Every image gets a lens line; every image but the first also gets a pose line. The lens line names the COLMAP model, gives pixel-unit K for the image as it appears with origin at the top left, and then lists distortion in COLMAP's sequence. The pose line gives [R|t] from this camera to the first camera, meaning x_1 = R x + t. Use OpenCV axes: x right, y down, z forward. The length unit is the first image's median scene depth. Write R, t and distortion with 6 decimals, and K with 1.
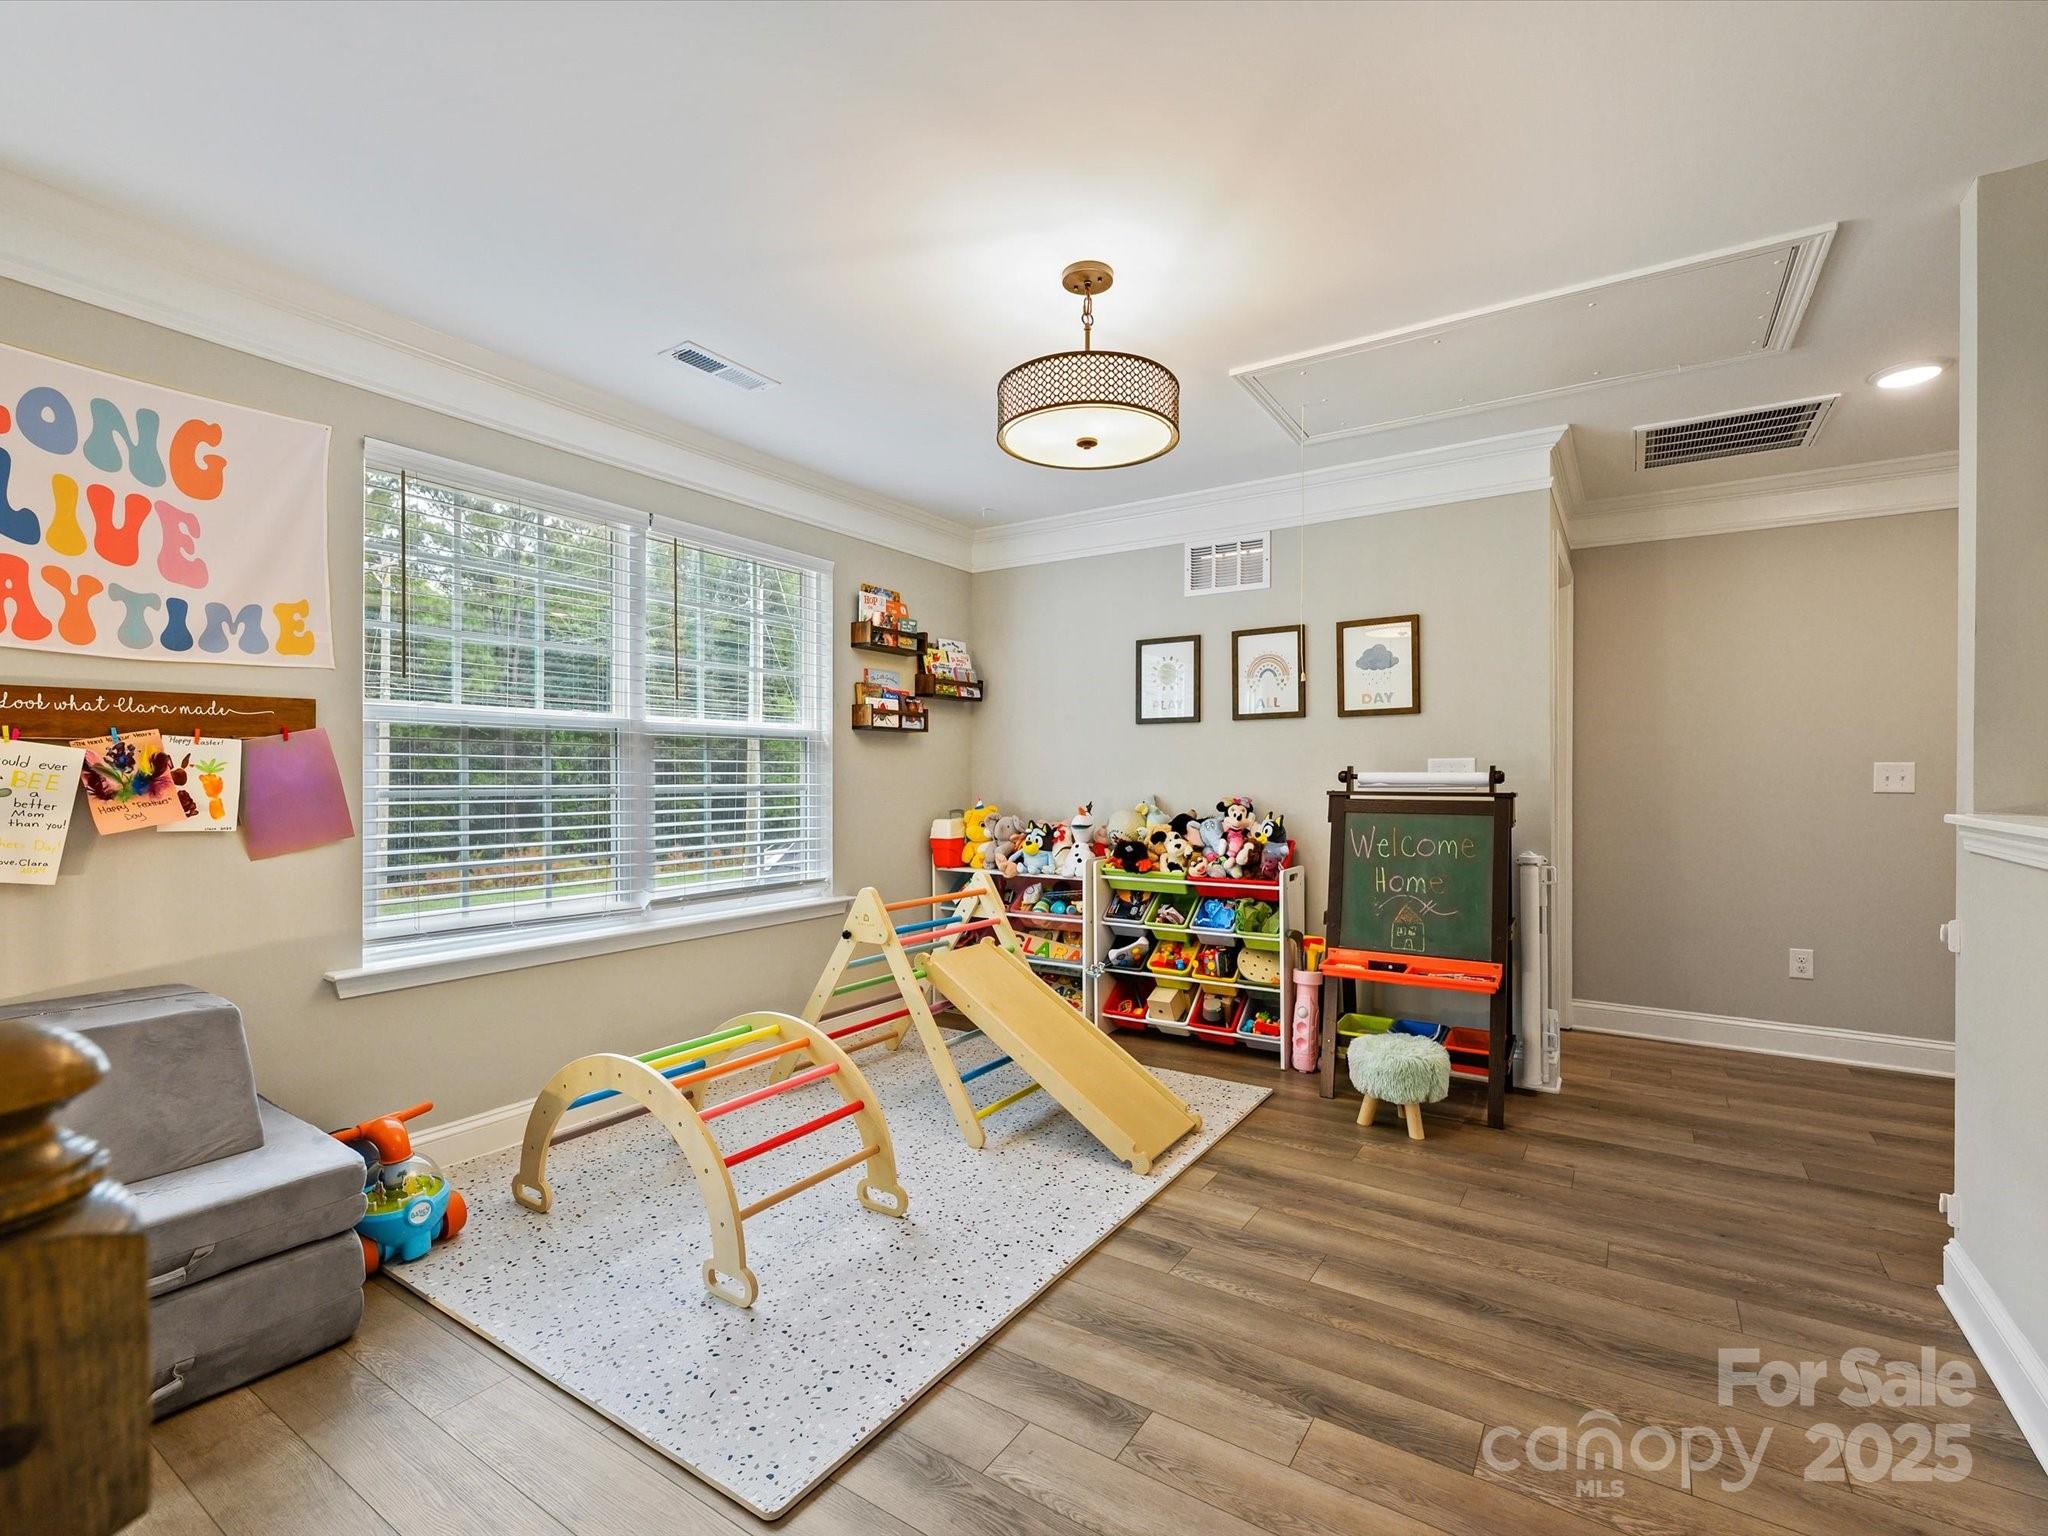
lens RADIAL K [[916.2, 0, 1024.0], [0, 916.2, 768.0], [0, 0, 1]] dist [-0.000171, -0.000093]
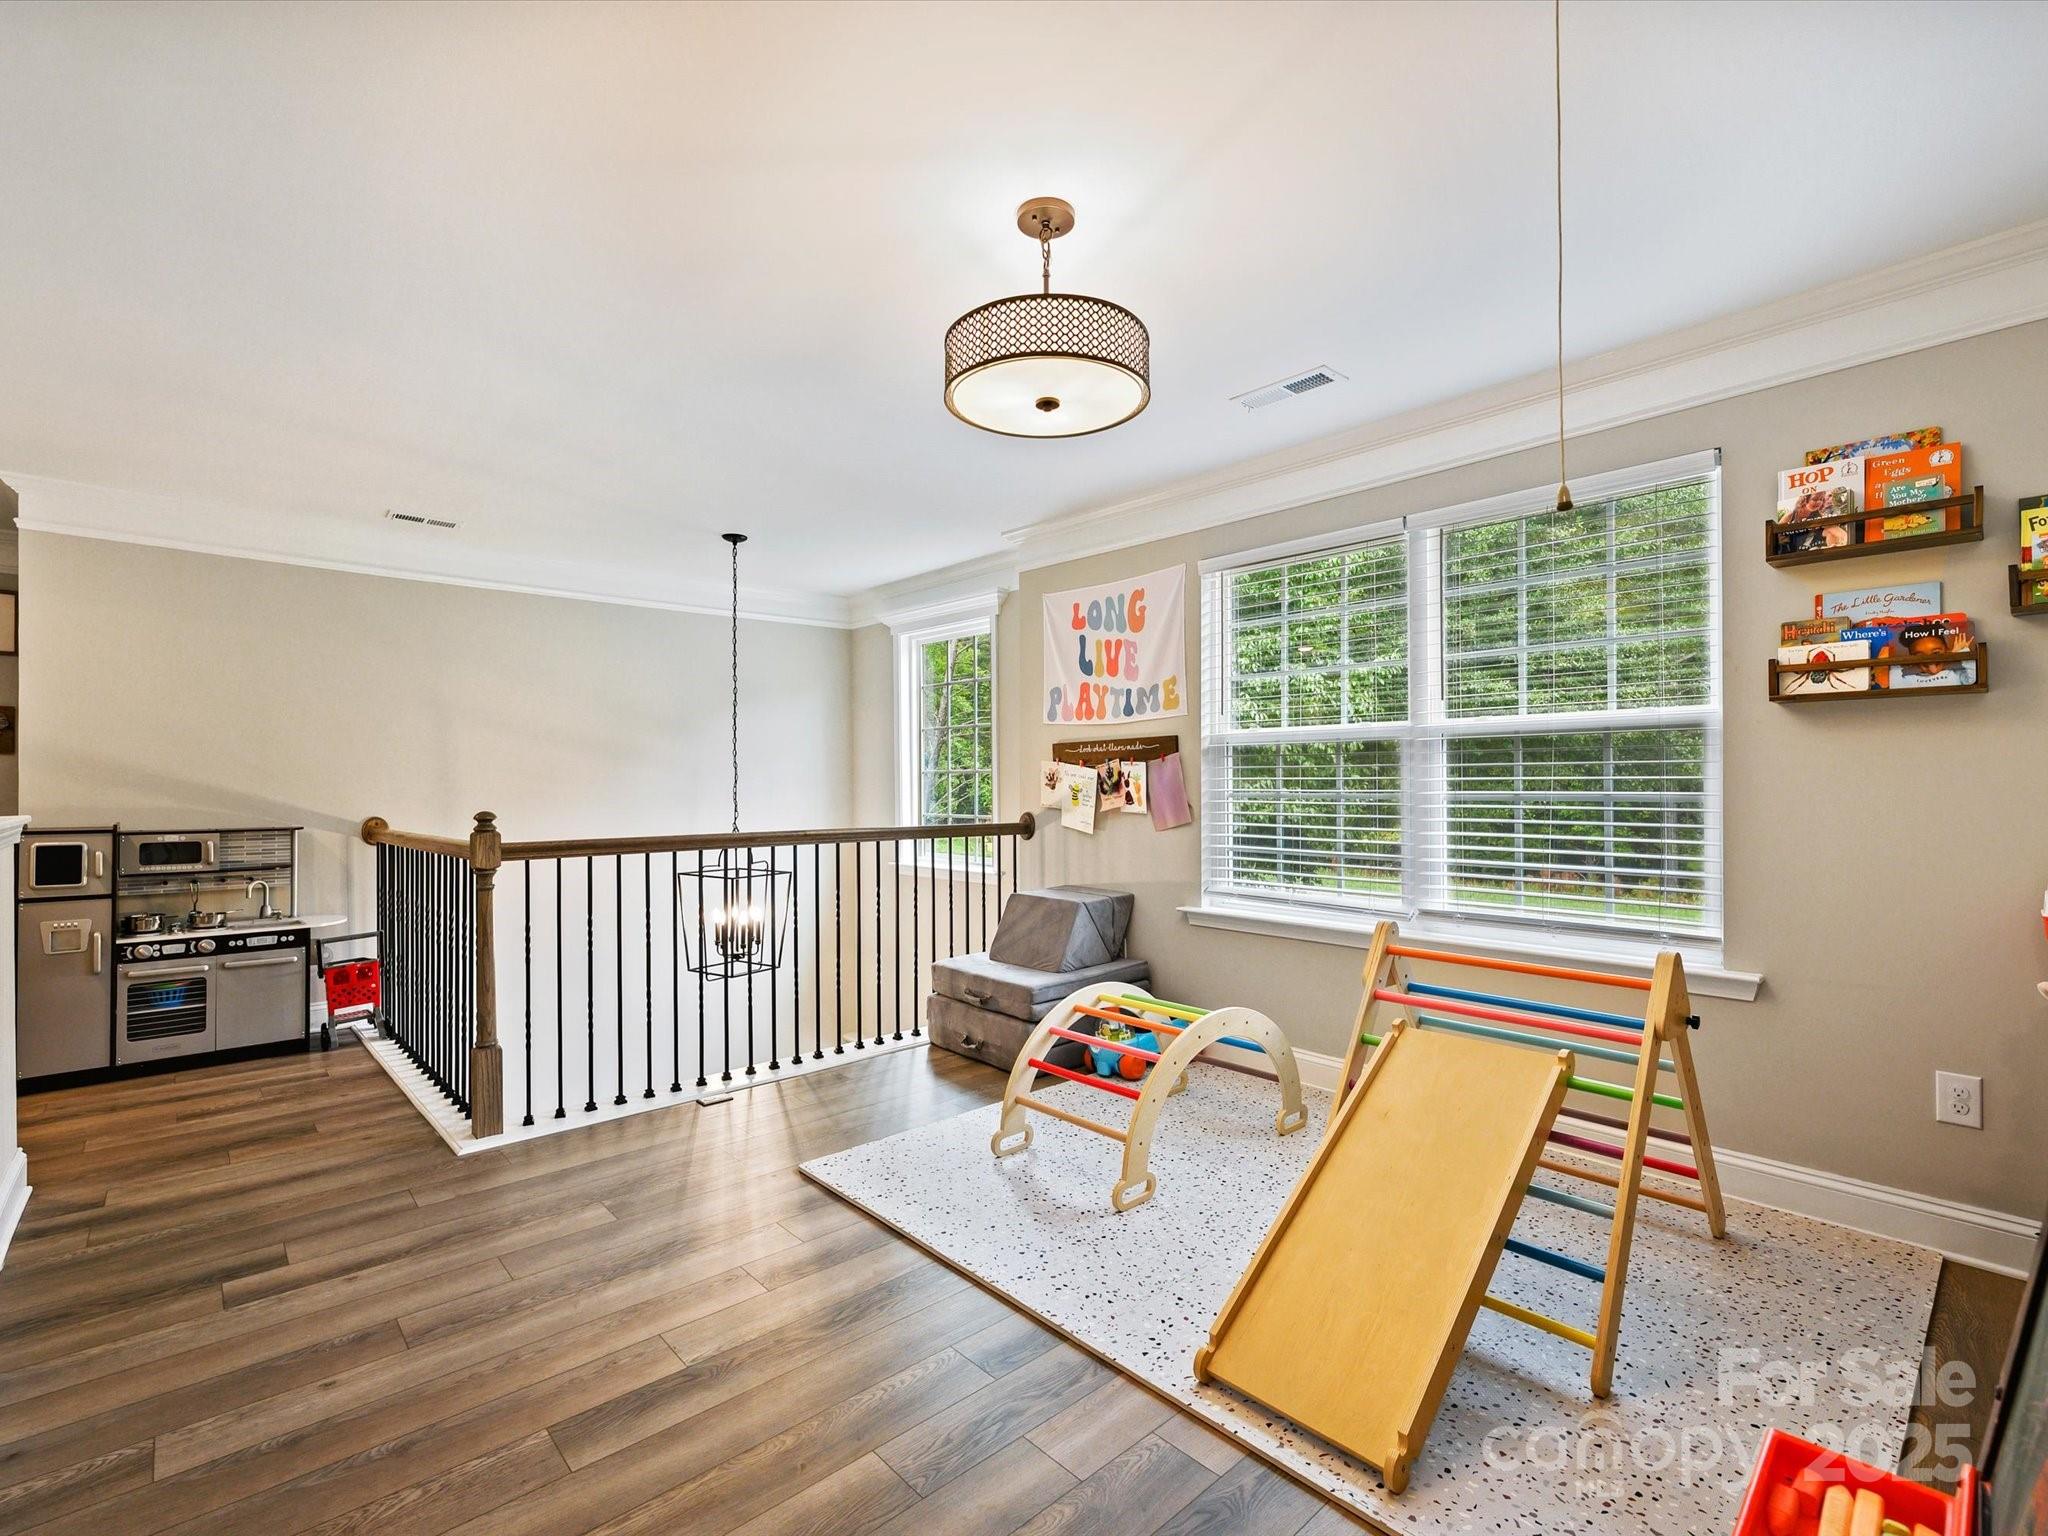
lens RADIAL K [[916.2, 0, 1024.0], [0, 916.2, 768.0], [0, 0, 1]] dist [-0.000171, -0.000093]
pose [[-0.225491, -0.017645, -0.974085, 0.925600], [0.010055, 0.999741, -0.020438, 0.014280], [0.974193, -0.014403, -0.225255, 1.170403]]
